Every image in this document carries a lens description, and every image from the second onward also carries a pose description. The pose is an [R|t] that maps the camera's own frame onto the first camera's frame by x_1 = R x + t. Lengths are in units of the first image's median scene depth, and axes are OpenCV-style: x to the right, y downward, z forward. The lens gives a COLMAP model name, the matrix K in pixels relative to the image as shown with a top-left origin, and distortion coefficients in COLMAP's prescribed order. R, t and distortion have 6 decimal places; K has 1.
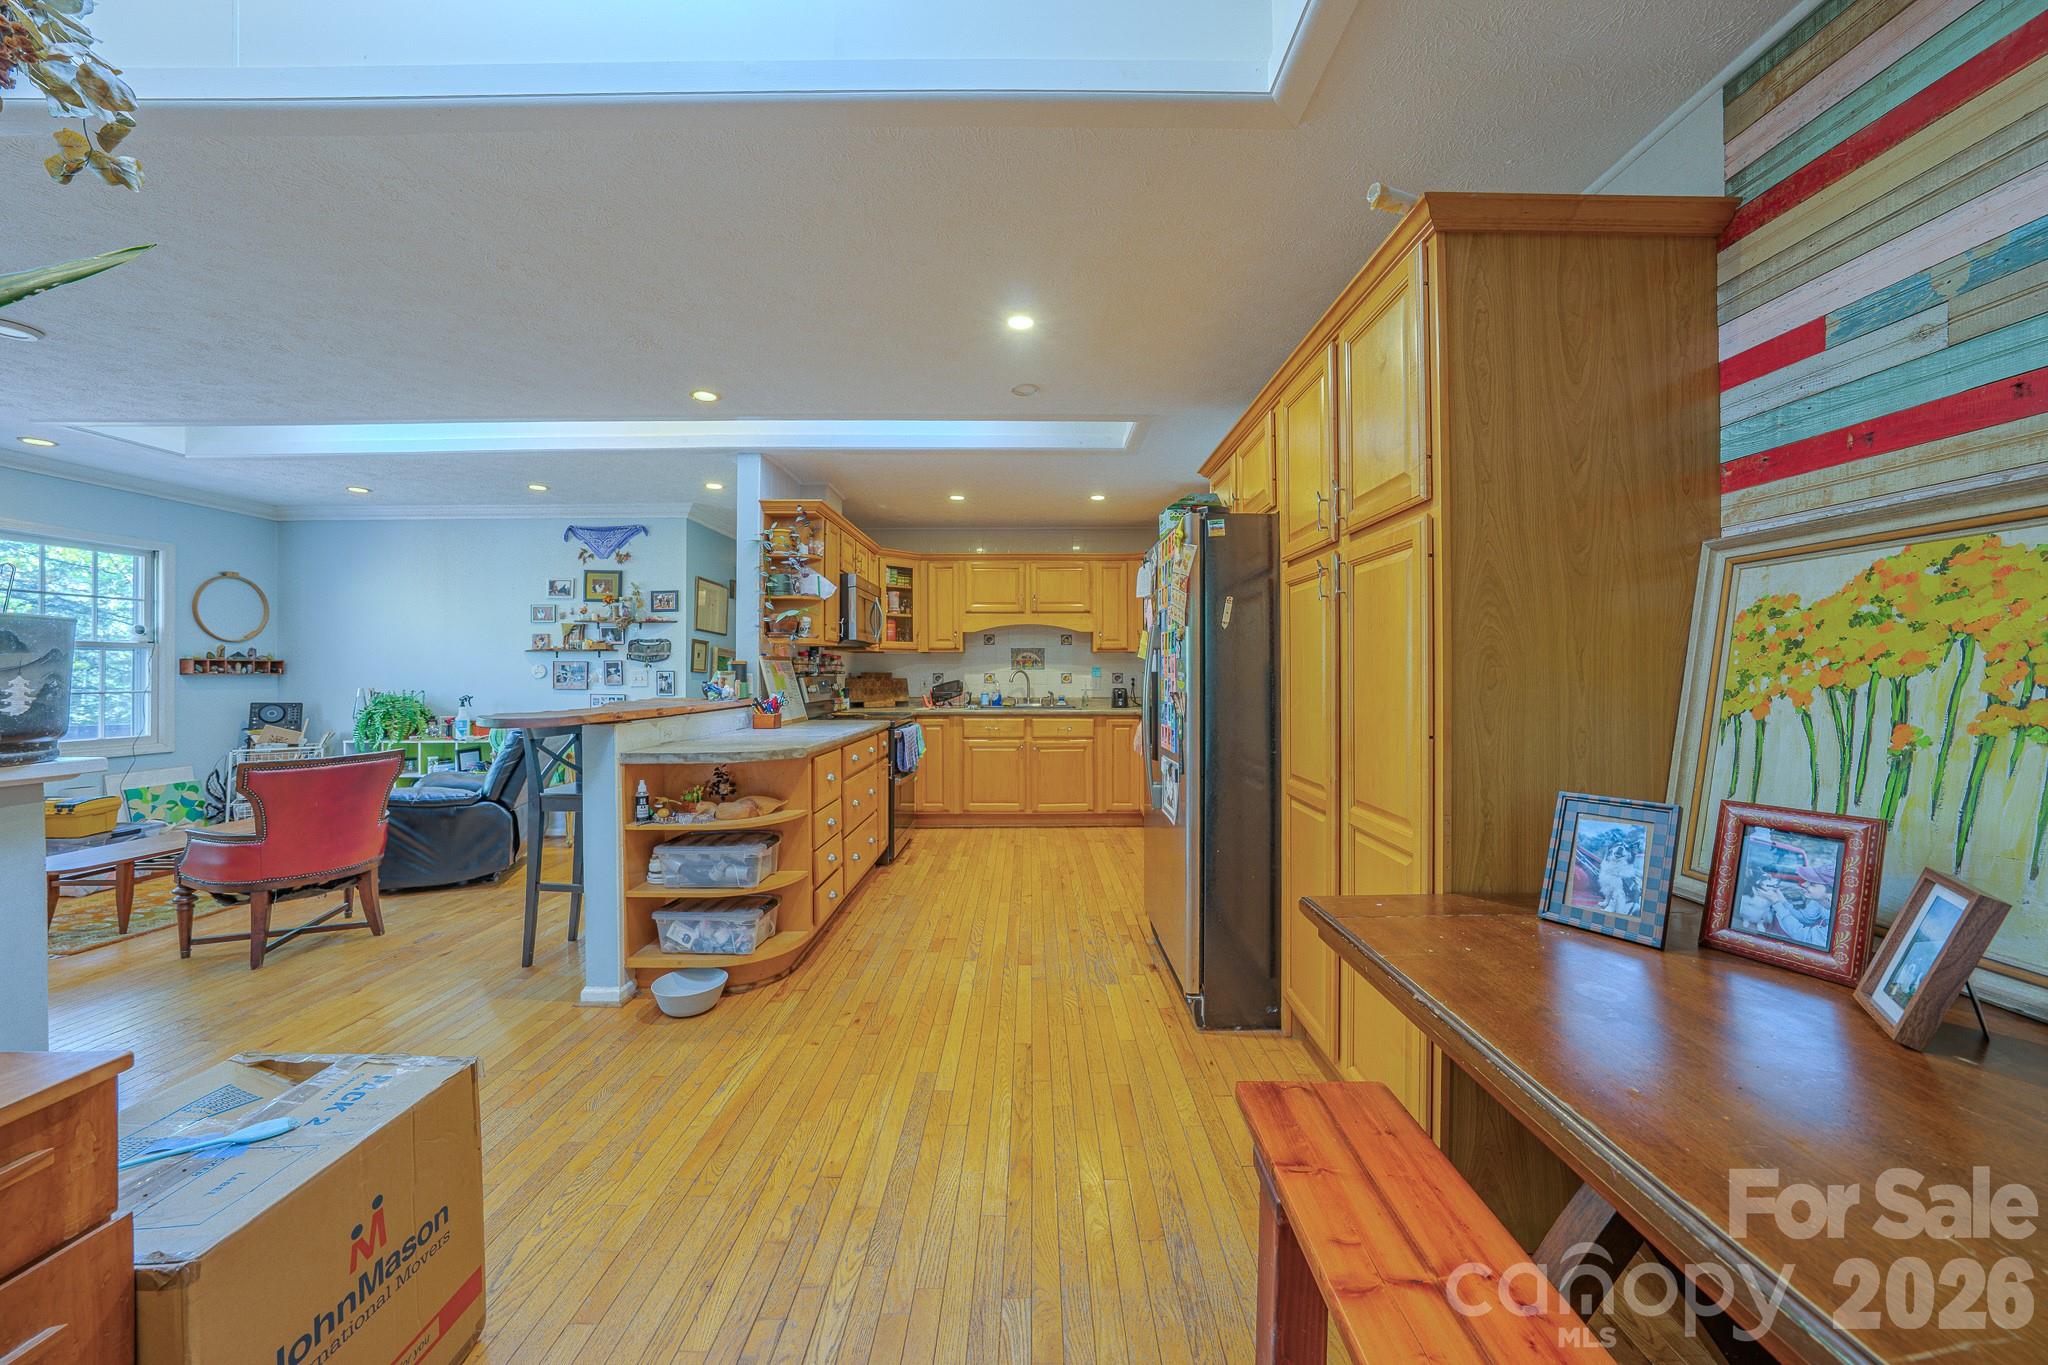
lens RADIAL K [[690.7, 0, 1072.3], [0, 690.7, 672.4], [0, 0, 1]] dist [-0.011077, -0.000076]
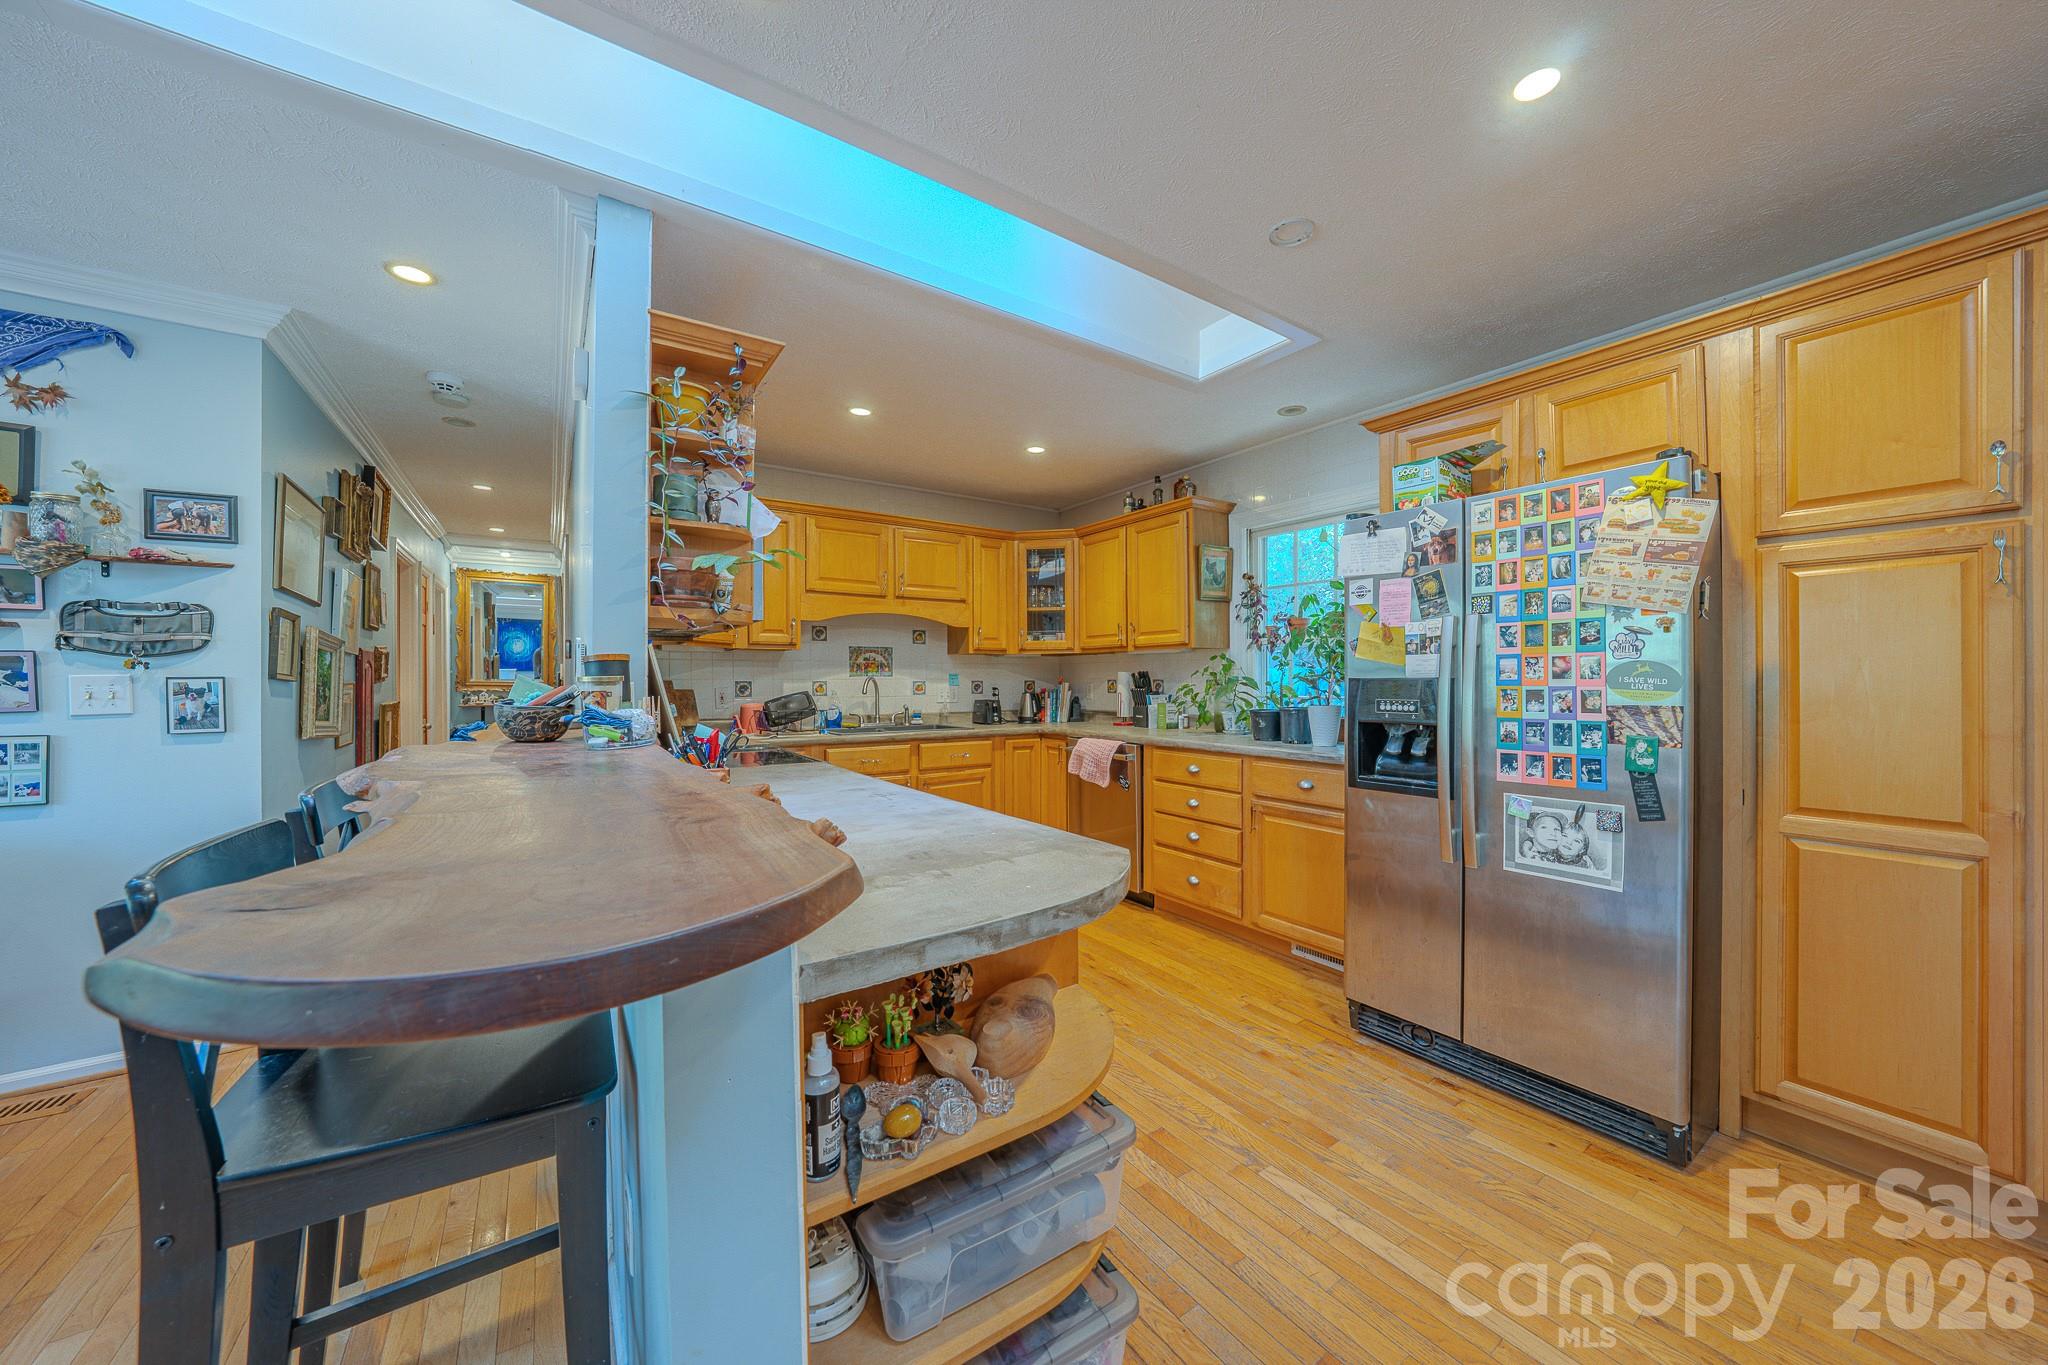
lens RADIAL K [[690.7, 0, 1086.0], [0, 690.7, 684.6], [0, 0, 1]] dist [-0.011077, -0.000076]
pose [[0.847768, -0.003155, 0.530358, -0.341276], [-0.000390, 0.999978, 0.006573, -0.000402], [-0.530368, -0.005779, 0.847748, 0.338236]]
